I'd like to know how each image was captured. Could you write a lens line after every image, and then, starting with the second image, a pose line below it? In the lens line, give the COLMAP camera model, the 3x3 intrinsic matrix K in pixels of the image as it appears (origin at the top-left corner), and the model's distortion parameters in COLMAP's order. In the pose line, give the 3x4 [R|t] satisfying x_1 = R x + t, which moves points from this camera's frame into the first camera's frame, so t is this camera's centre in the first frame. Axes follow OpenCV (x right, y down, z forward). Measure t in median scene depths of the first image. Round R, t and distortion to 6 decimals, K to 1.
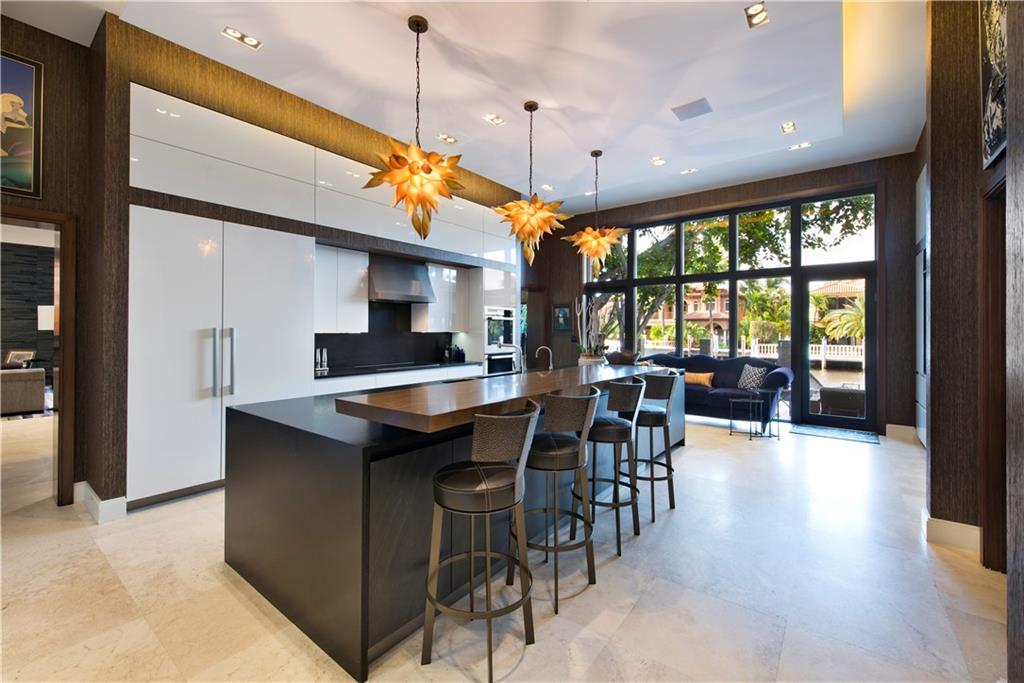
lens RADIAL K [[444.1, 0, 509.8], [0, 444.1, 328.9], [0, 0, 1]] dist [-0.000131, -0.000073]
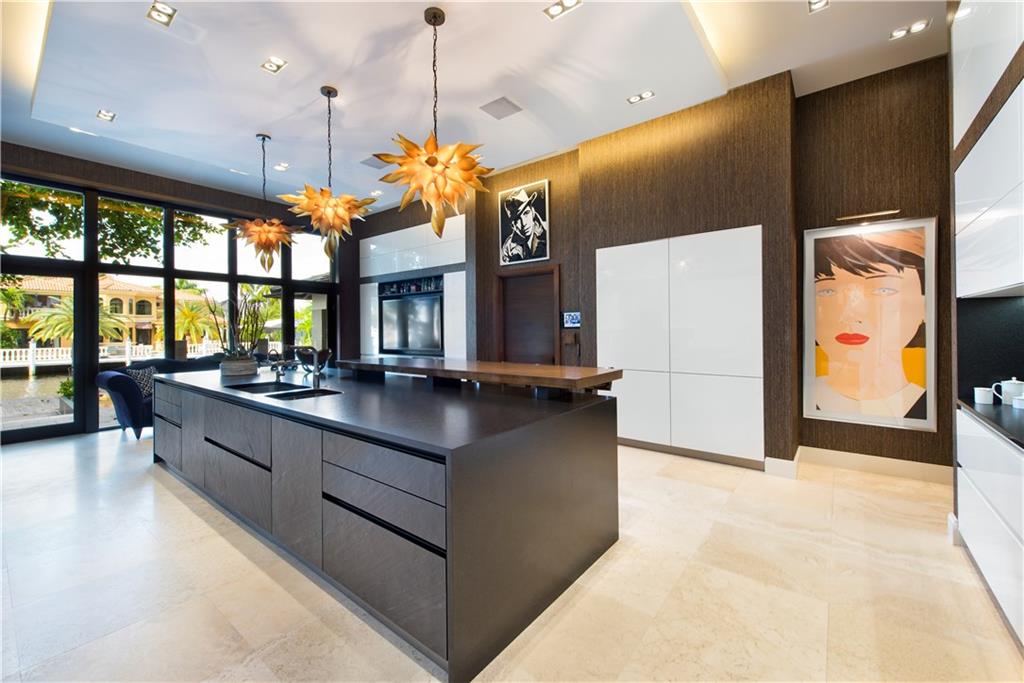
lens RADIAL K [[412.7, 0, 508.1], [0, 412.7, 330.0], [0, 0, 1]] dist [-0.000211, -0.000012]
pose [[-0.004498, -0.005763, 0.999973, -0.100364], [0.005266, 0.999969, 0.005786, -0.000140], [-0.999976, 0.005292, -0.004468, 0.075691]]
